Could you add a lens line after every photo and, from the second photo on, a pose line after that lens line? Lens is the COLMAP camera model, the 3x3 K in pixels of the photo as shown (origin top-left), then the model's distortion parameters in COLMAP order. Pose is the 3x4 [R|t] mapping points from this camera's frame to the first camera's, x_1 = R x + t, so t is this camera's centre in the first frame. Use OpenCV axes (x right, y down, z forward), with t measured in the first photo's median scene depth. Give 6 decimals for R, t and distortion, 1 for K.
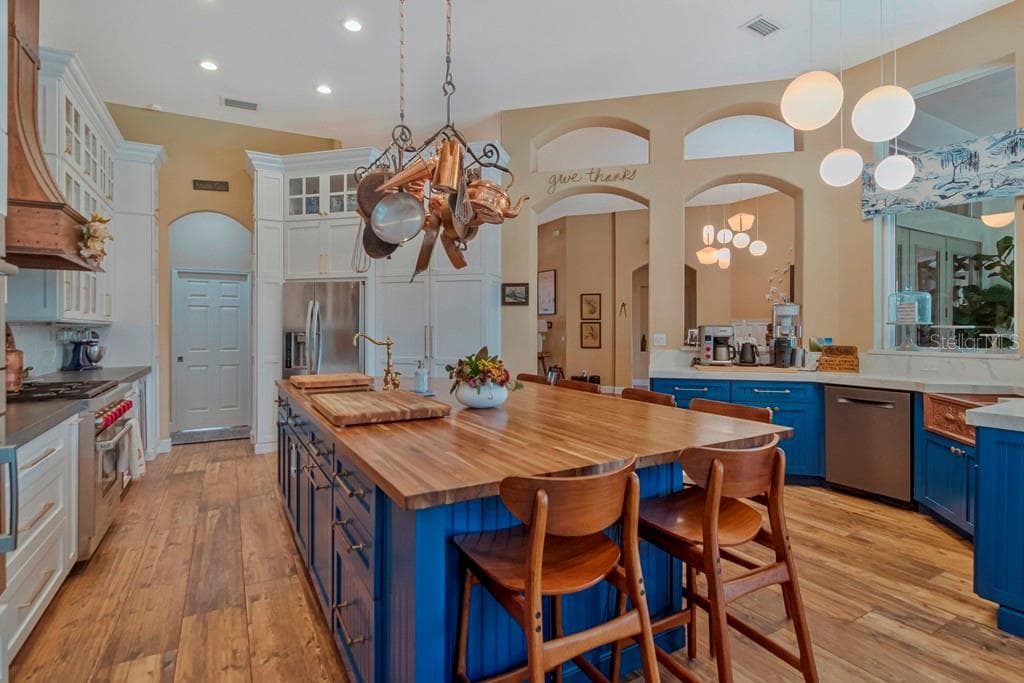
lens RADIAL K [[510.8, 0, 508.6], [0, 510.8, 332.4], [0, 0, 1]] dist [-0.005550, -0.001418]
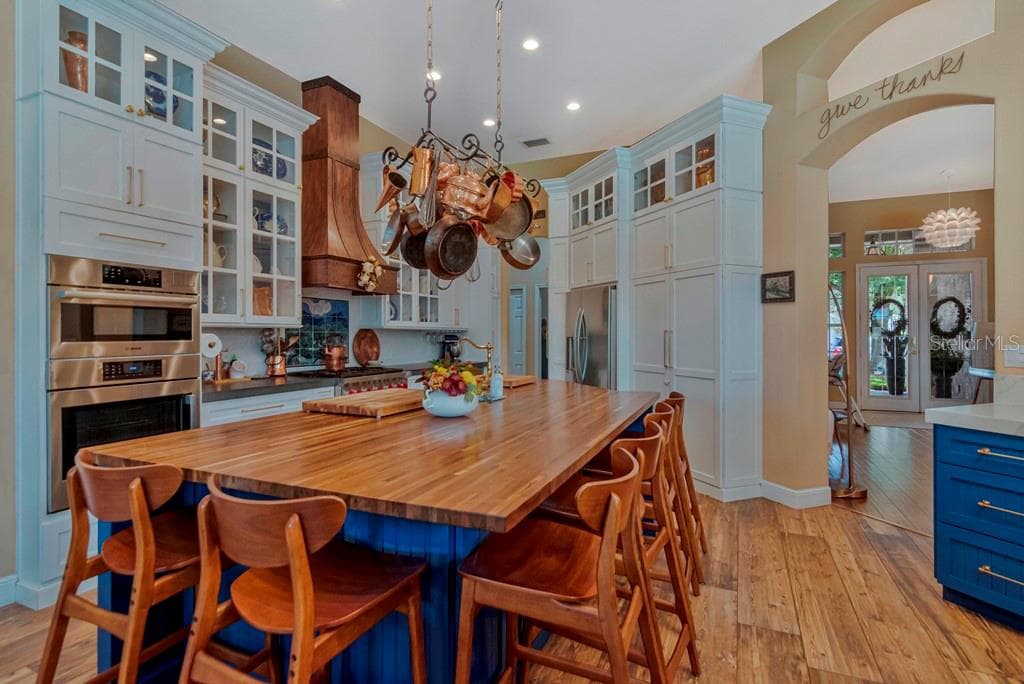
lens RADIAL K [[510.8, 0, 507.7], [0, 510.8, 333.8], [0, 0, 1]] dist [-0.005550, -0.001418]
pose [[0.592994, 0.001522, -0.805205, 0.383237], [-0.006655, 0.999973, -0.003011, -0.002628], [0.805179, 0.007144, 0.592988, 0.253388]]
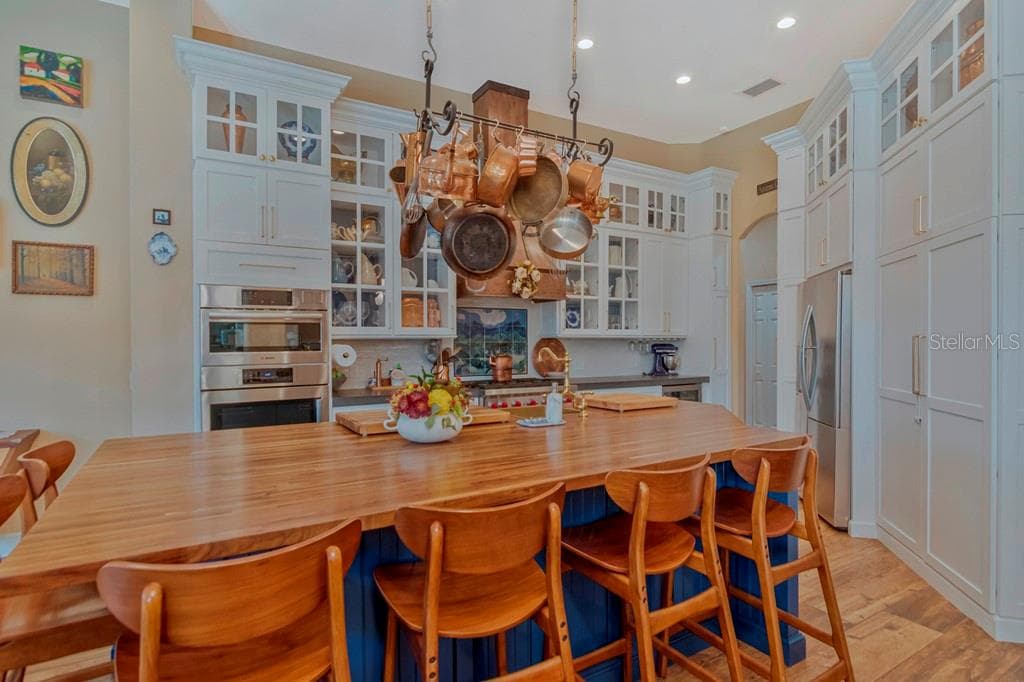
lens RADIAL K [[529.9, 0, 512.1], [0, 529.9, 350.6], [0, 0, 1]] dist [-0.007716, -0.004161]
pose [[0.021786, 0.014815, -0.999653, 0.389074], [0.001417, 0.999889, 0.014849, -0.005088], [0.999762, -0.001740, 0.021763, 0.548868]]
